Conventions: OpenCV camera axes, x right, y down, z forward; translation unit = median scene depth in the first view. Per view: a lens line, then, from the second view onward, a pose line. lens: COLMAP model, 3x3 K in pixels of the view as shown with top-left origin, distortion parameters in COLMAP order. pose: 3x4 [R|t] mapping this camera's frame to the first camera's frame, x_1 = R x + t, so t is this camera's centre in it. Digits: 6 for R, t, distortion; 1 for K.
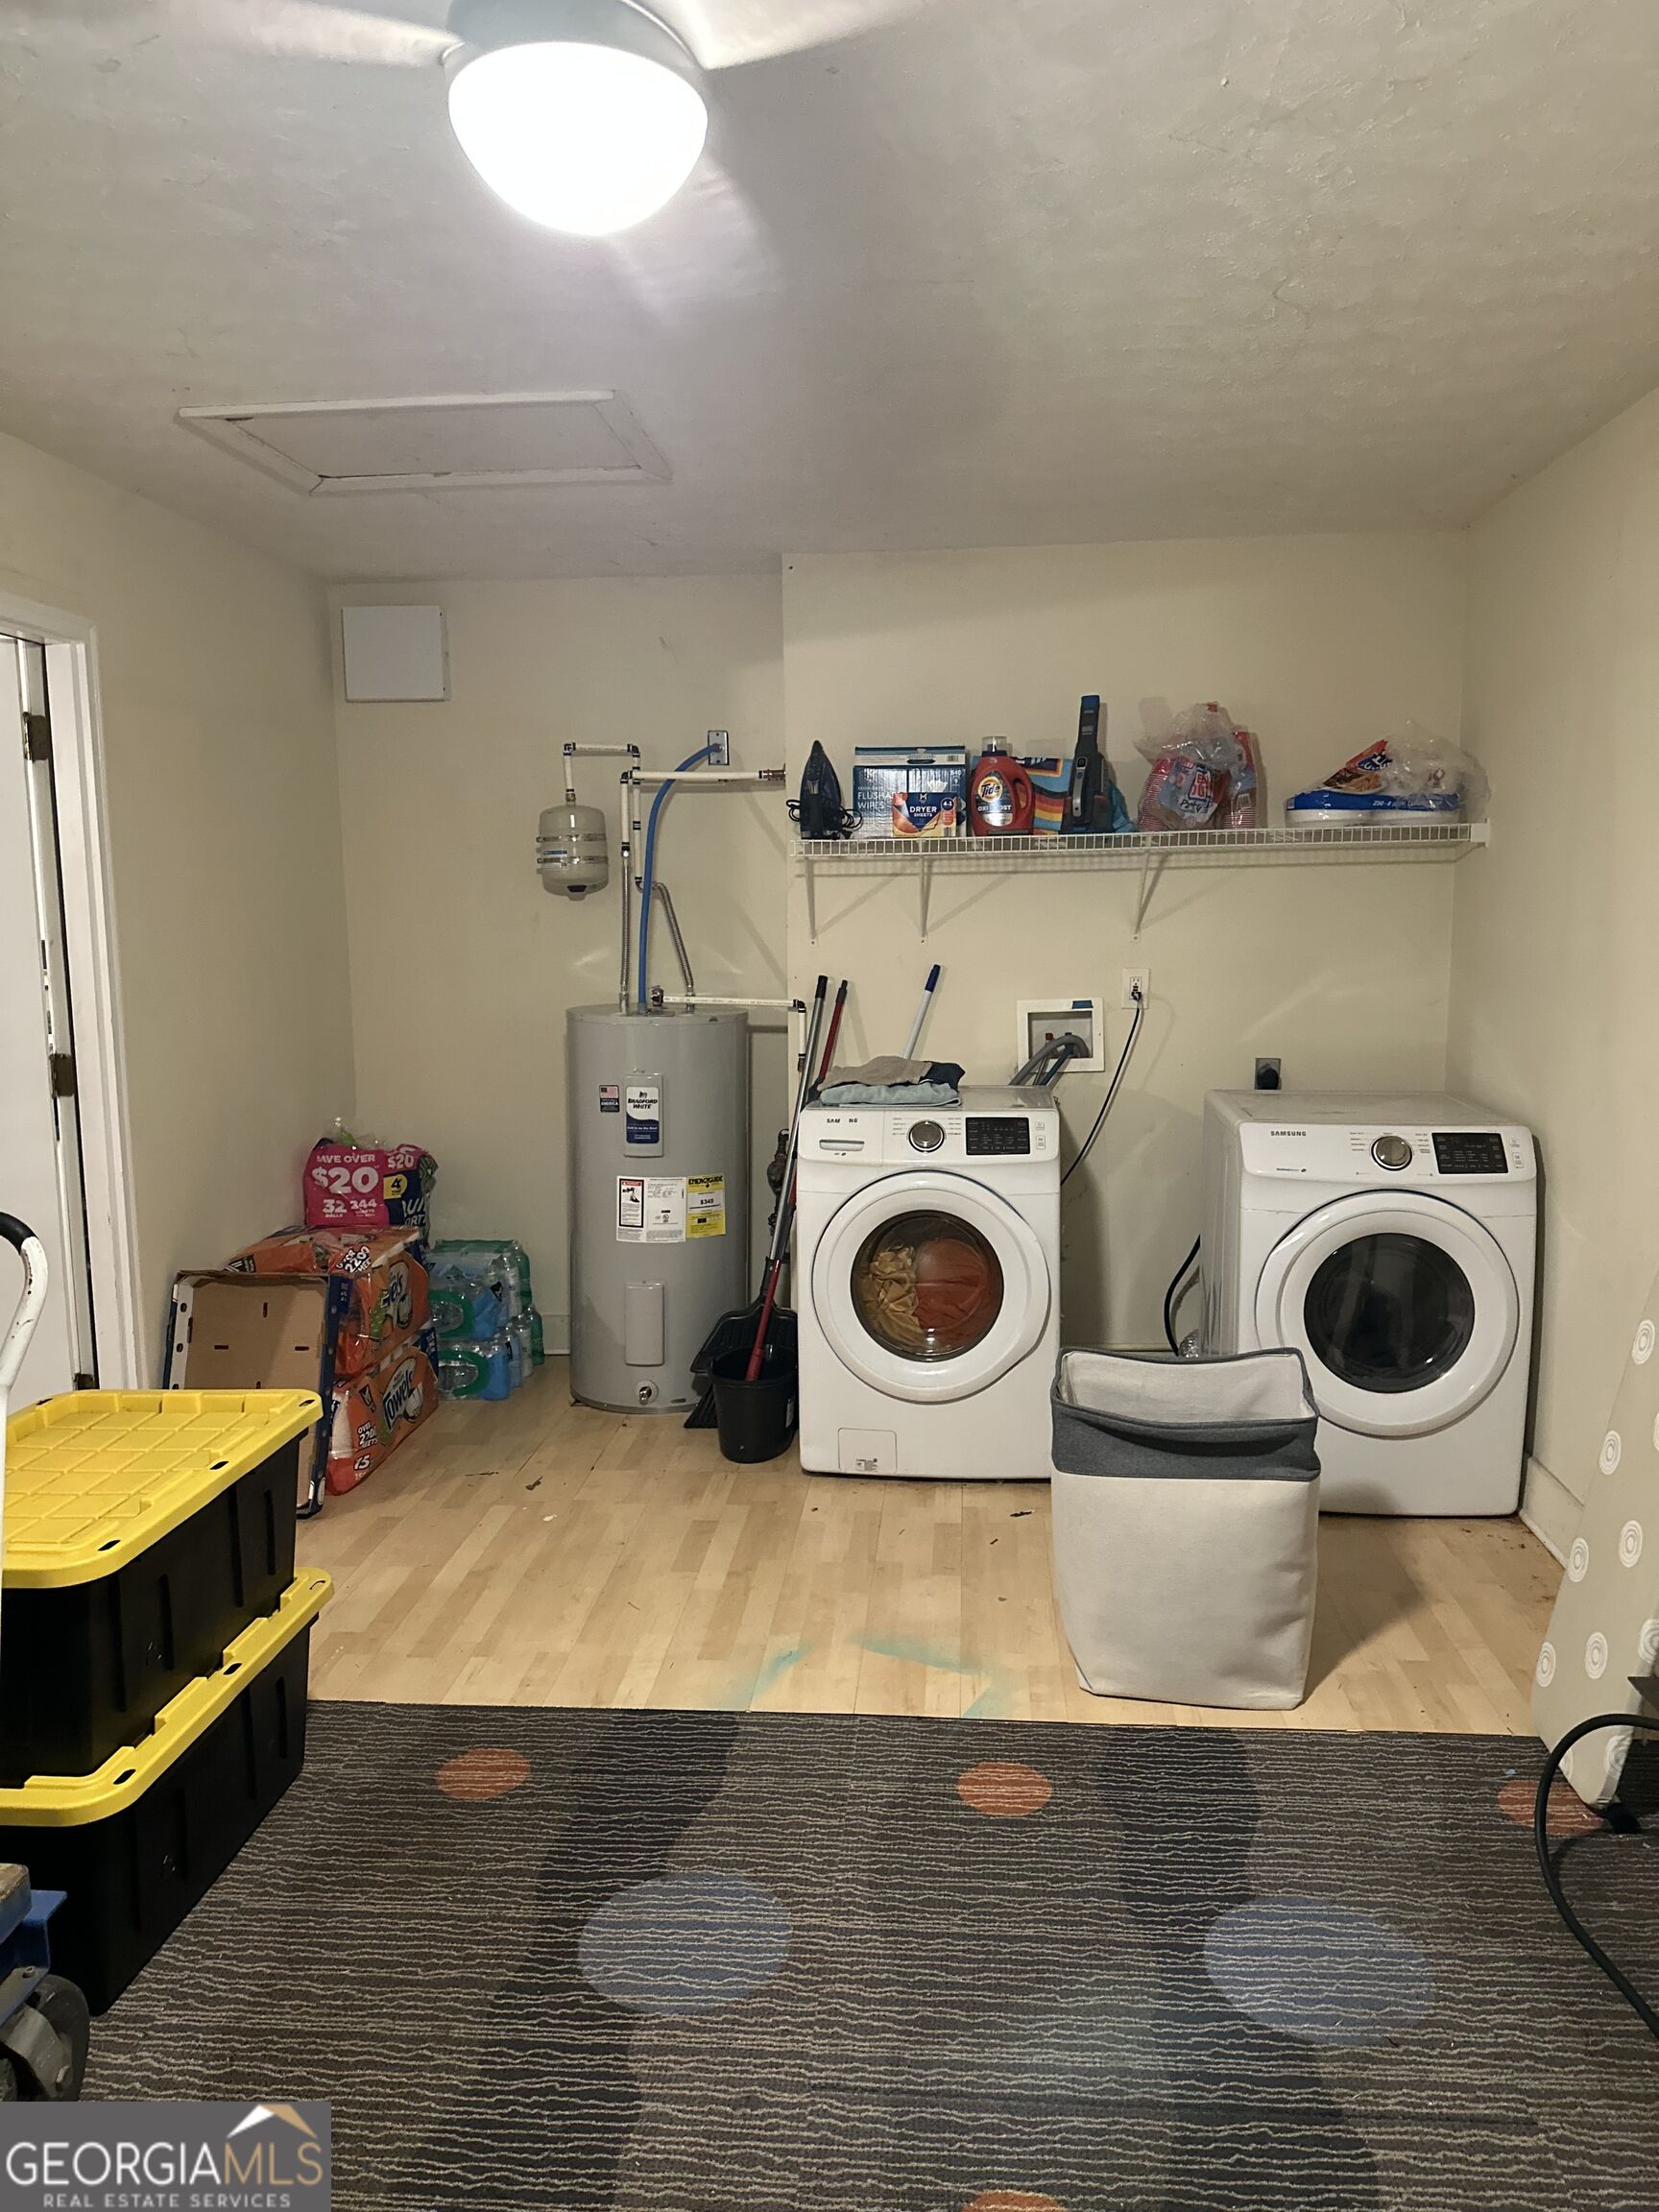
lens RADIAL K [[1531.3, 0, 846.2], [0, 1531.3, 1107.2], [0, 0, 1]] dist [0.004384, -0.016540]
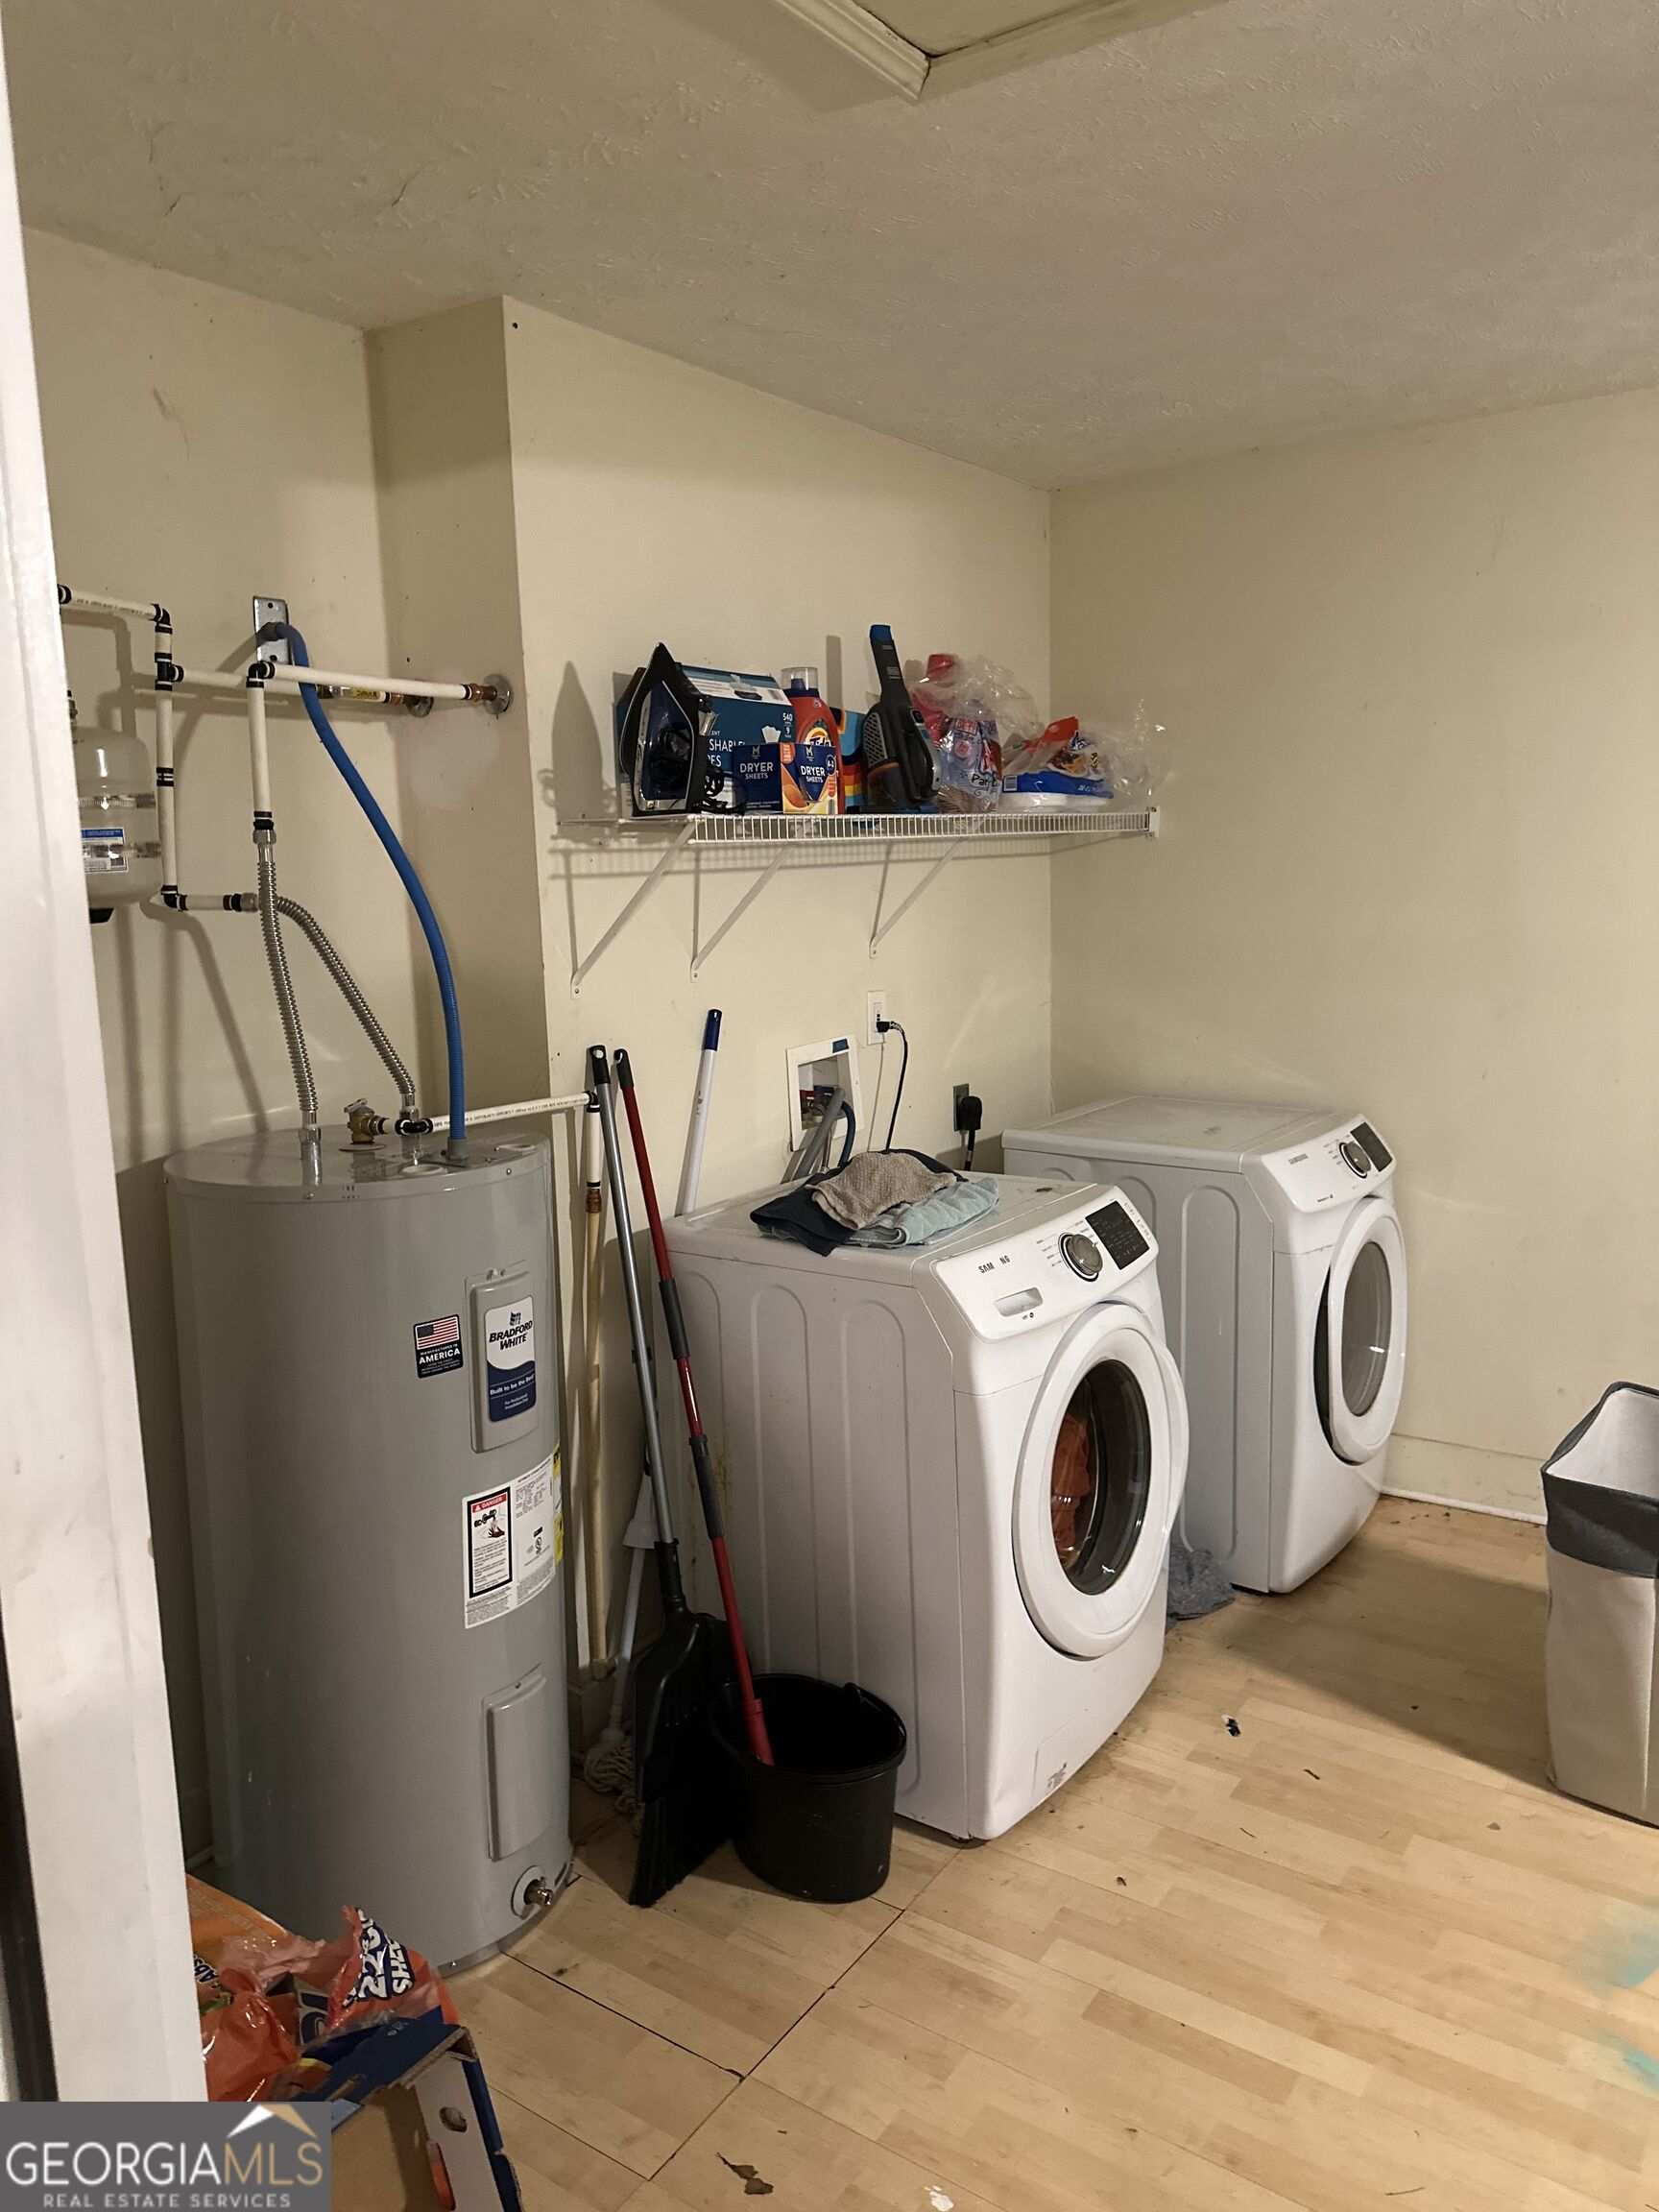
lens RADIAL K [[1531.3, 0, 836.0], [0, 1531.3, 1092.7], [0, 0, 1]] dist [0.004384, -0.016540]
pose [[0.497537, -0.131442, 0.857427, -0.526170], [0.137846, 0.987873, 0.071451, -0.107660], [-0.856420, 0.082644, 0.509622, 0.688954]]
